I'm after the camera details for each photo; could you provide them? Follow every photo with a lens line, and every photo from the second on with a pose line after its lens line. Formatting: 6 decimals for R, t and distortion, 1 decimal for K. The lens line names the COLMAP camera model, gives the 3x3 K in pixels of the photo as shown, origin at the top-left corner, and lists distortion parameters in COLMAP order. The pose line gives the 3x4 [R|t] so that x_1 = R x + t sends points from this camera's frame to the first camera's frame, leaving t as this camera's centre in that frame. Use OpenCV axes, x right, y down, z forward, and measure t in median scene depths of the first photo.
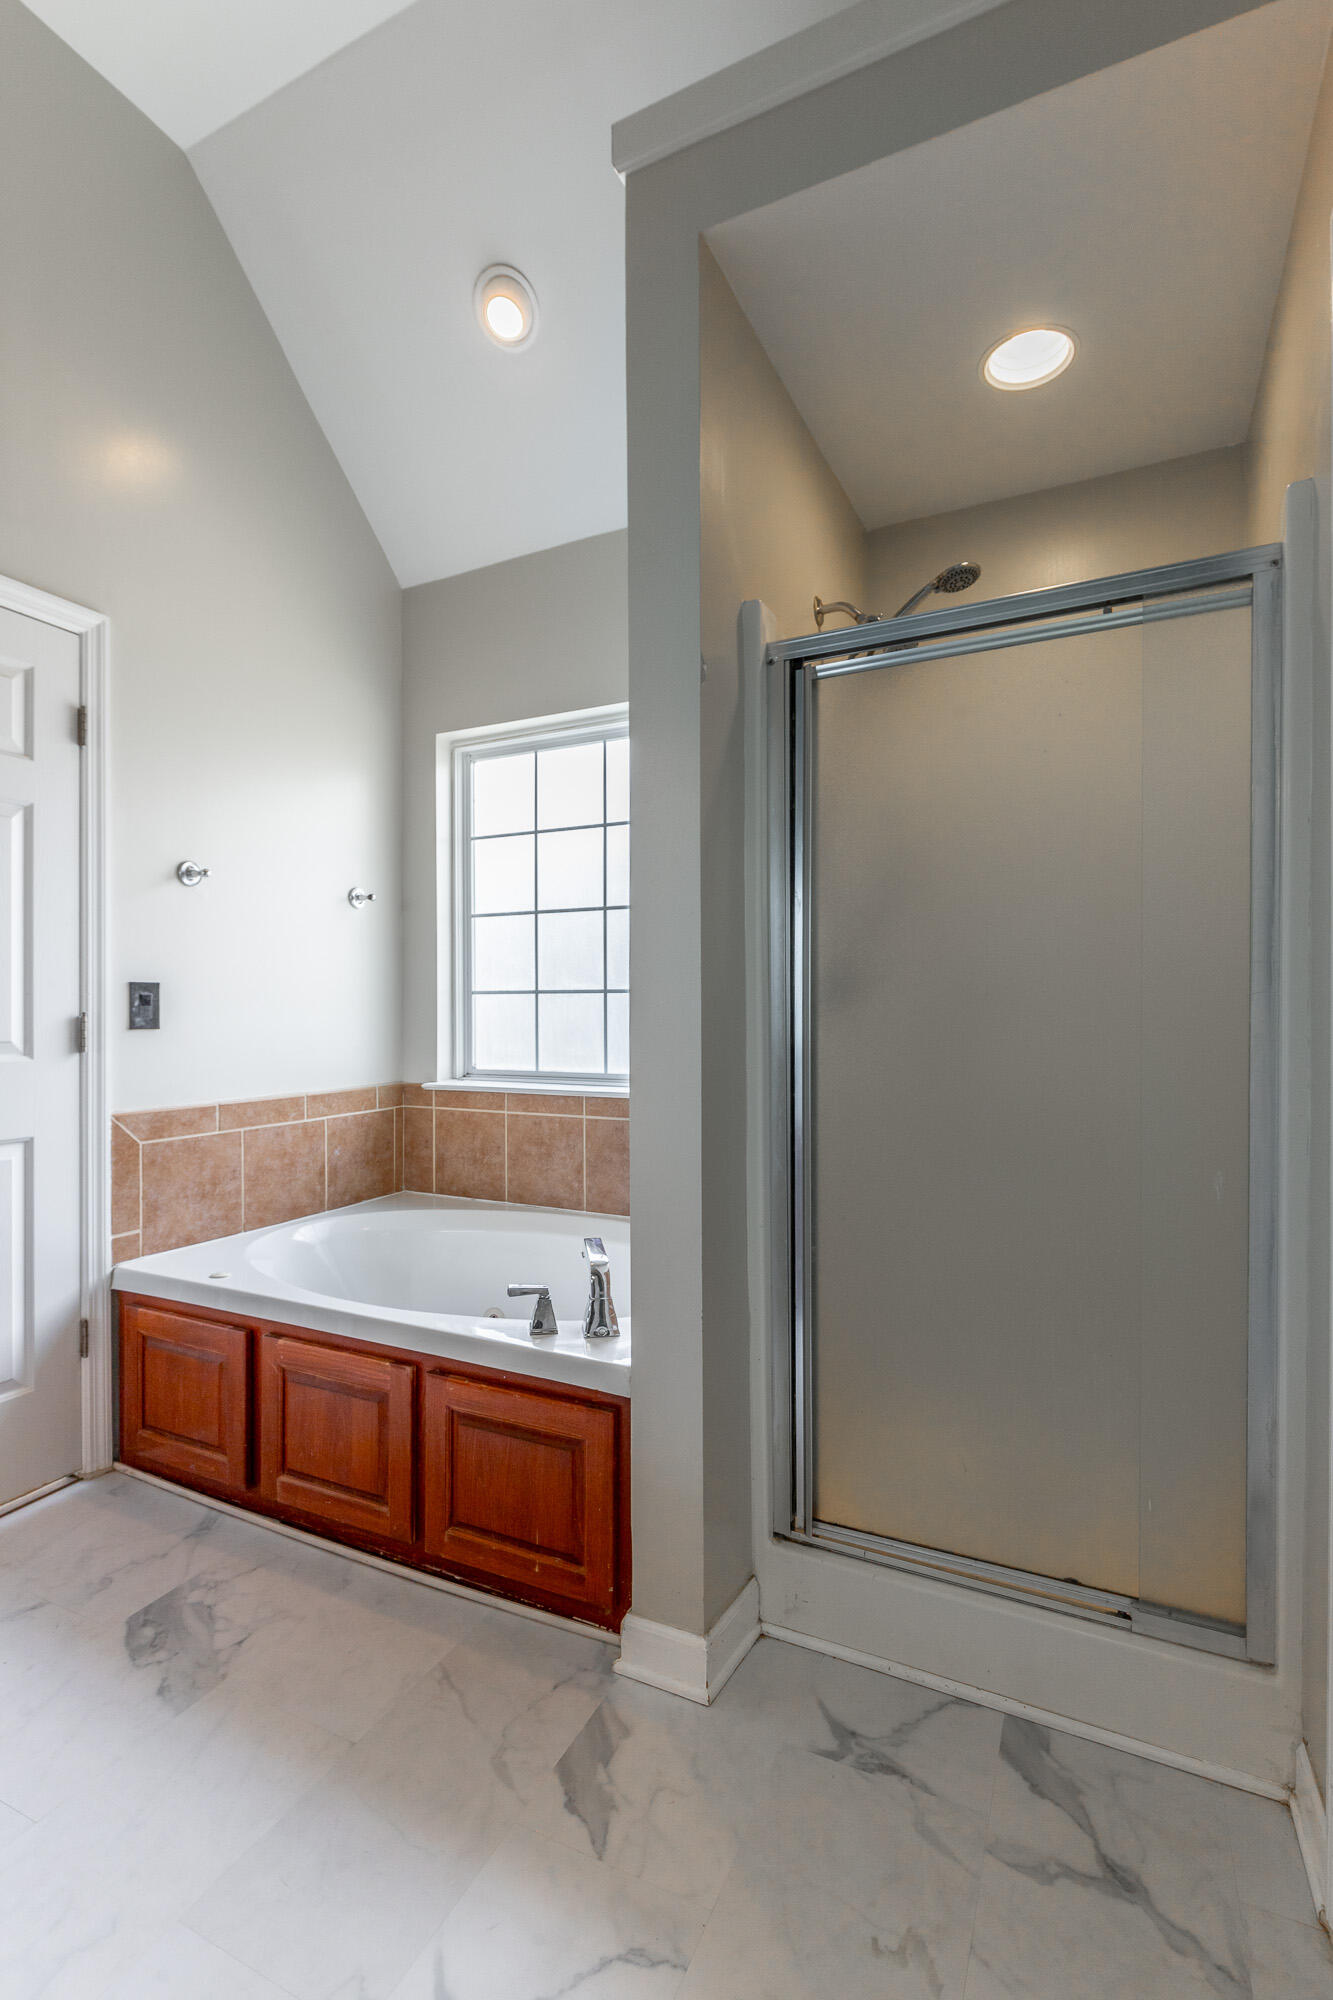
lens RADIAL K [[900.1, 0, 666.5], [0, 900.1, 1000.0], [0, 0, 1]] dist [0.000260, -0.000694]
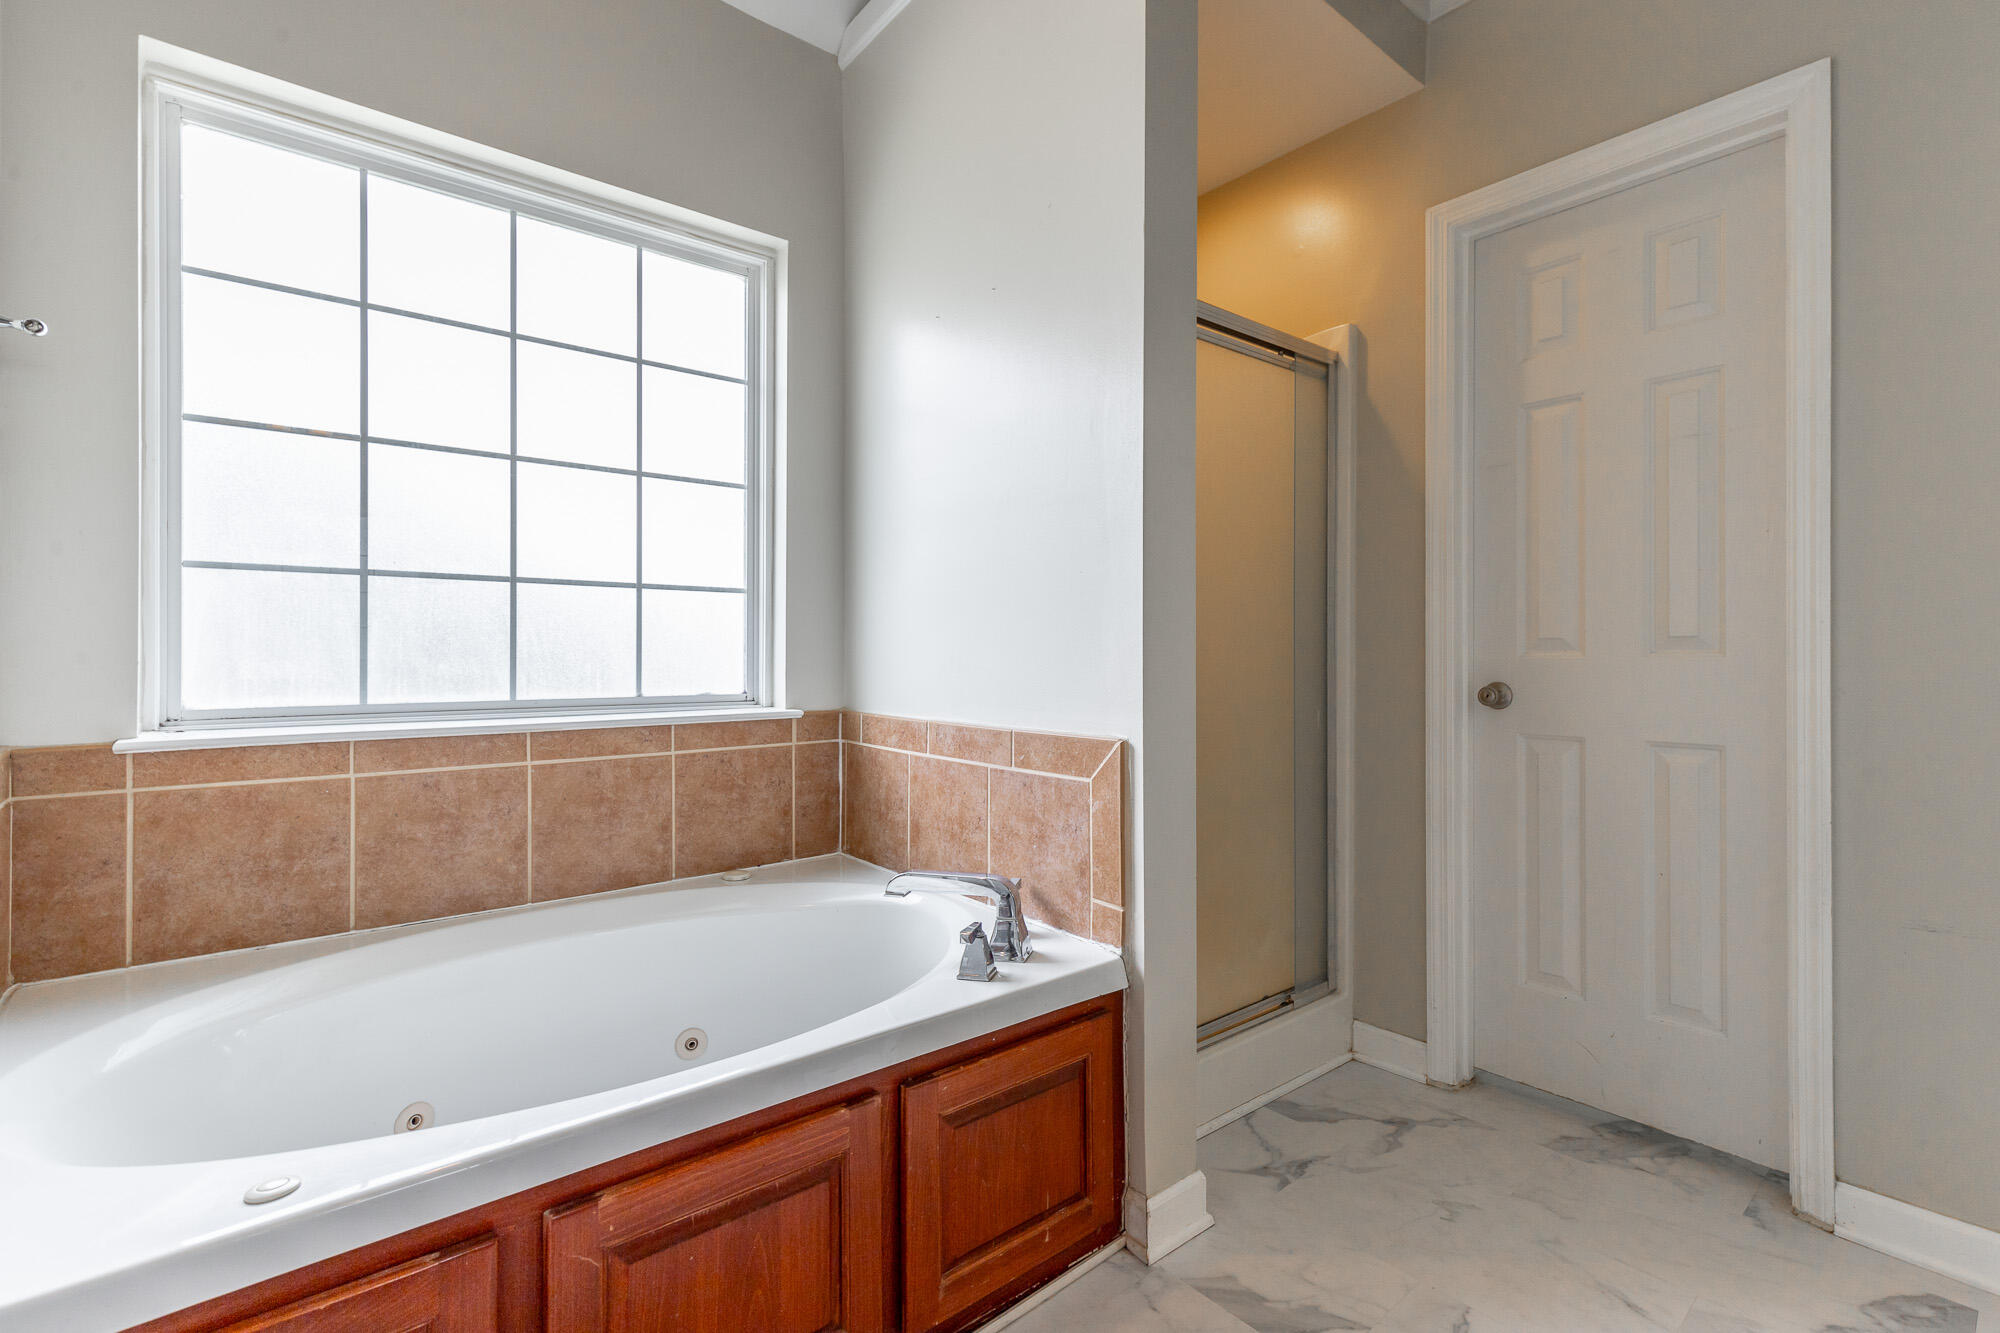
lens RADIAL K [[904.8, 0, 993.9], [0, 904.8, 640.7], [0, 0, 1]] dist [0.008883, -0.000485]
pose [[0.419041, 0.016795, 0.907812, -0.842514], [-0.012223, 0.999843, -0.012856, 0.063797], [-0.907885, -0.005709, 0.419180, 0.599933]]
